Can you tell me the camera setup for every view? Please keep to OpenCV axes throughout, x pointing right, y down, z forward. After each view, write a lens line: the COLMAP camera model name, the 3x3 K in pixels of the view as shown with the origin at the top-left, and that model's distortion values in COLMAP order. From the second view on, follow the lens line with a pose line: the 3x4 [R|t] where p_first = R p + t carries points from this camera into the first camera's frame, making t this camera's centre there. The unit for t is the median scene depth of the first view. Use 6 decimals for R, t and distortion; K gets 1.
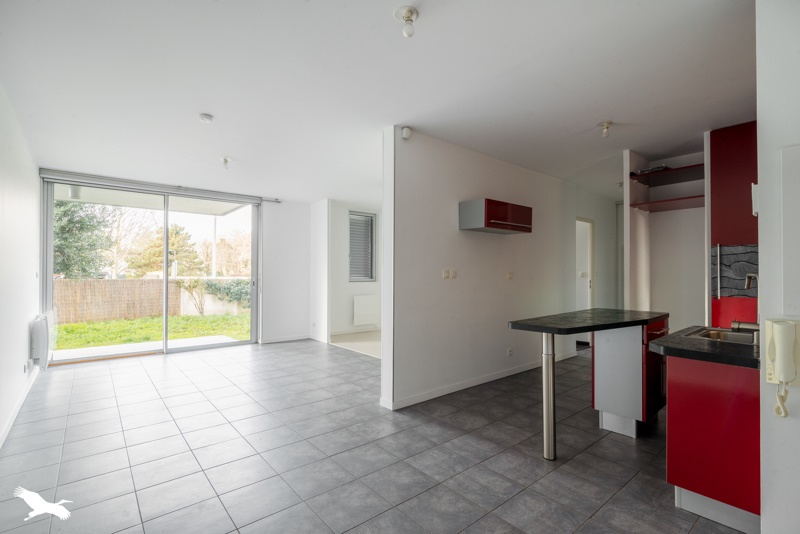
lens RADIAL K [[369.7, 0, 399.8], [0, 369.7, 280.1], [0, 0, 1]] dist [-0.001111, -0.000142]
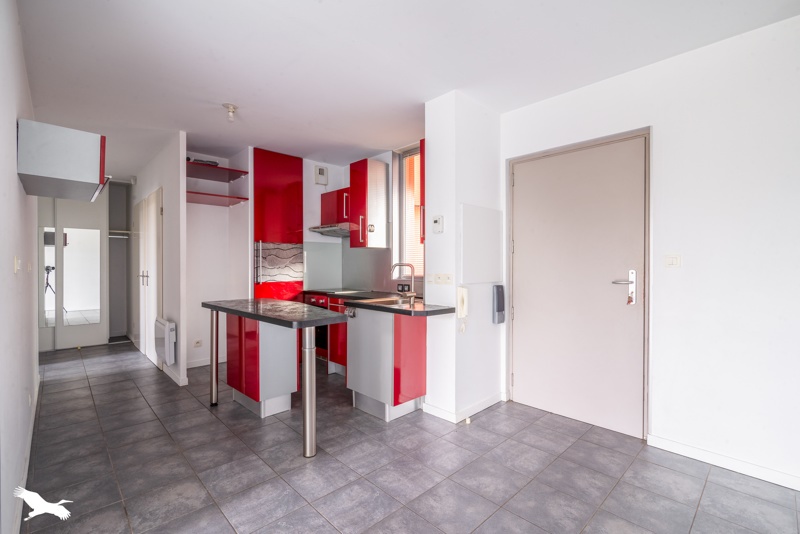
lens RADIAL K [[366.4, 0, 400.0], [0, 366.4, 267.0], [0, 0, 1]] dist [-0.001763, -0.000103]
pose [[-0.071488, -0.002824, 0.997437, -0.466722], [0.014221, 0.999891, 0.003851, -0.006032], [-0.997340, 0.014460, -0.071440, 0.690833]]
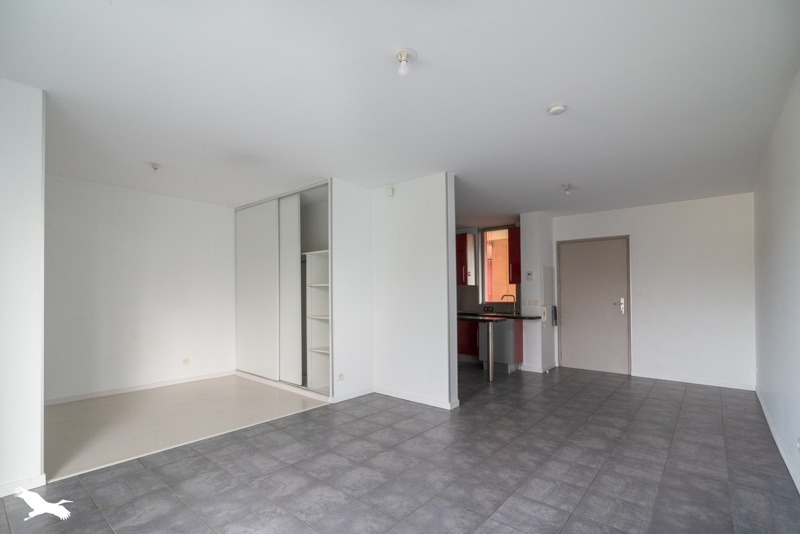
lens RADIAL K [[369.7, 0, 399.8], [0, 369.7, 280.1], [0, 0, 1]] dist [-0.001111, -0.000142]
pose [[-0.177806, 0.038377, 0.983317, -1.357632], [0.009124, 0.999261, -0.037350, -0.021344], [-0.984023, 0.002331, -0.178025, 1.589823]]
